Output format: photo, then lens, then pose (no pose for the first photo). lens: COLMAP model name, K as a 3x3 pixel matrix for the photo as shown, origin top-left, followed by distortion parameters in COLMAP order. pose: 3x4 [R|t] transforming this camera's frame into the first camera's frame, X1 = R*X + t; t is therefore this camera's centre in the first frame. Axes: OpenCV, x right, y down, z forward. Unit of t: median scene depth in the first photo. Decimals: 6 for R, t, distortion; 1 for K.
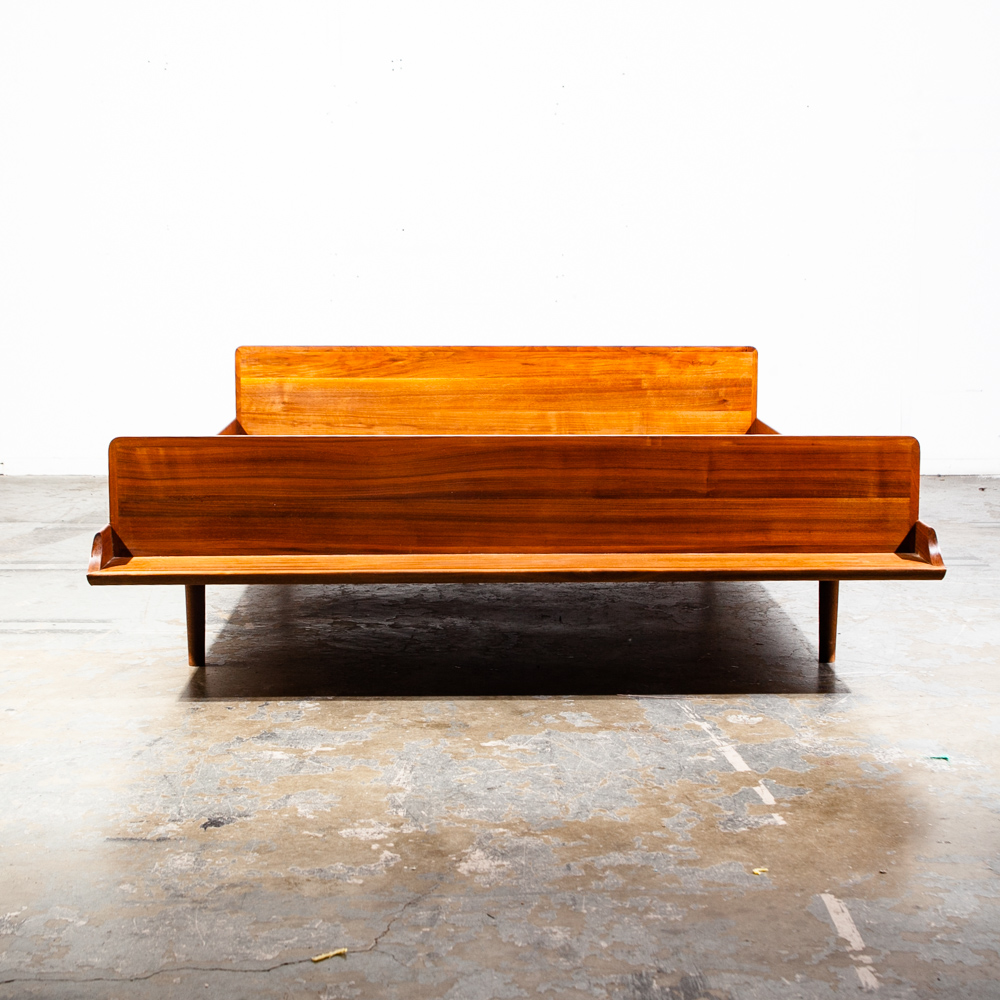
lens RADIAL K [[1820.0, 0, 499.7], [0, 1820.0, 500.6], [0, 0, 1]] dist [0.034871, 0.000000]
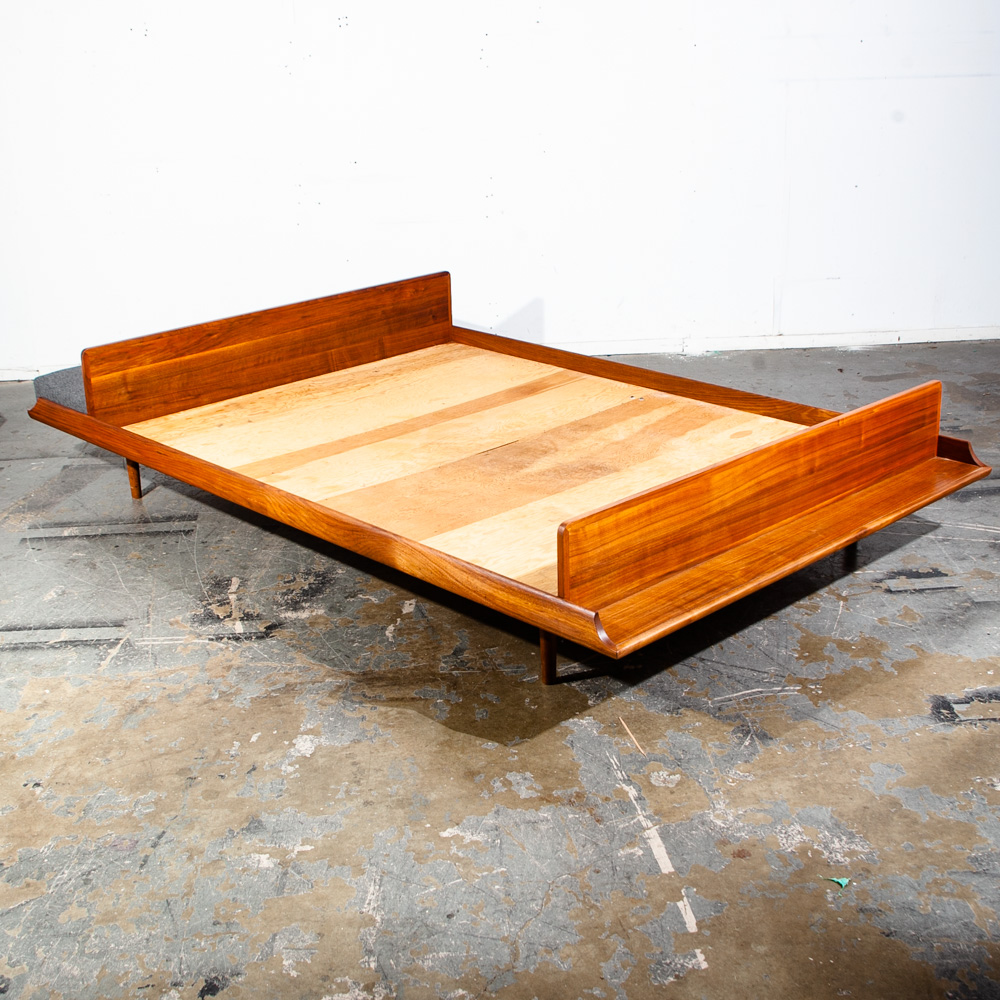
lens RADIAL K [[1392.3, 0, 496.9], [0, 1392.3, 496.7], [0, 0, 1]] dist [-0.100178, 0.000000]
pose [[0.760485, -0.249019, 0.599710, -0.461265], [0.131410, 0.963456, 0.233418, -0.157415], [-0.635919, -0.098703, 0.765418, 0.227023]]
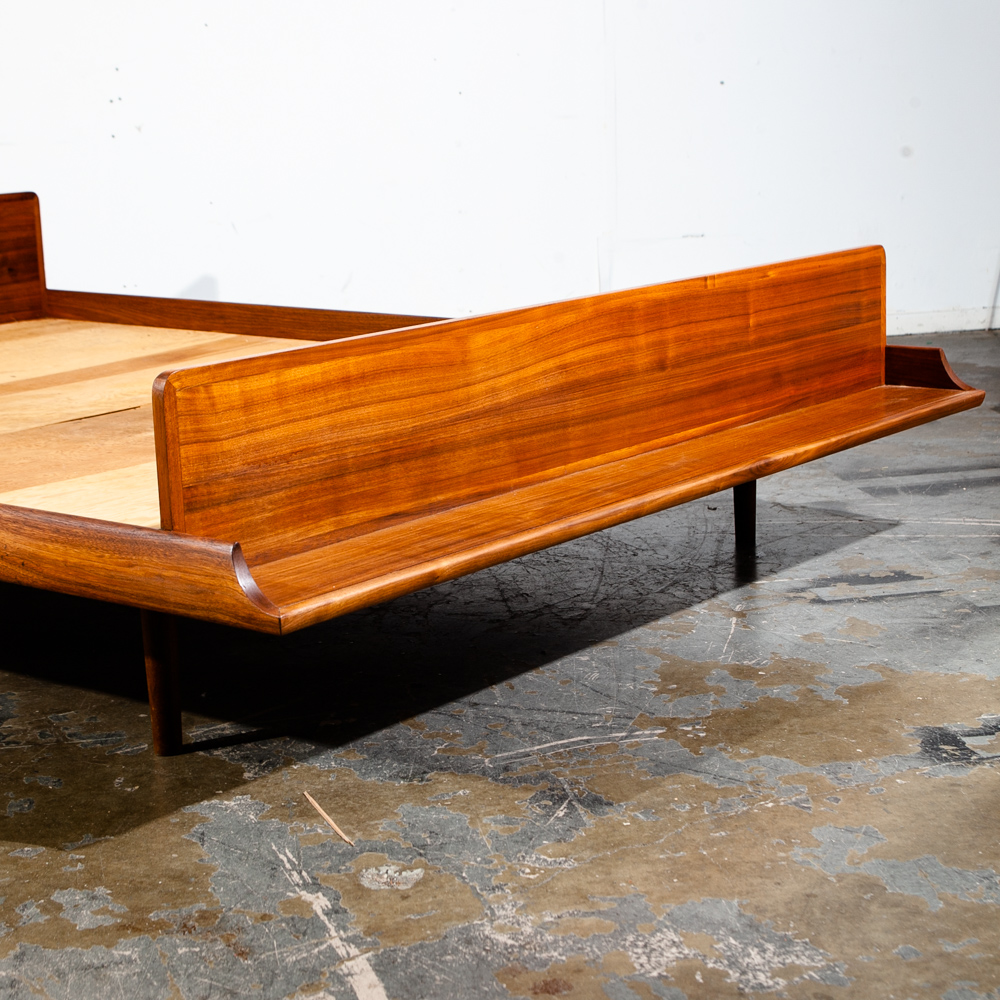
lens RADIAL K [[2050.8, 0, 504.4], [0, 2050.8, 504.2], [0, 0, 1]] dist [0.048699, 0.000000]
pose [[0.661429, -0.182946, 0.727353, -0.370412], [0.150775, 0.982430, 0.109995, -0.030051], [-0.734696, 0.036912, 0.677391, 0.307322]]
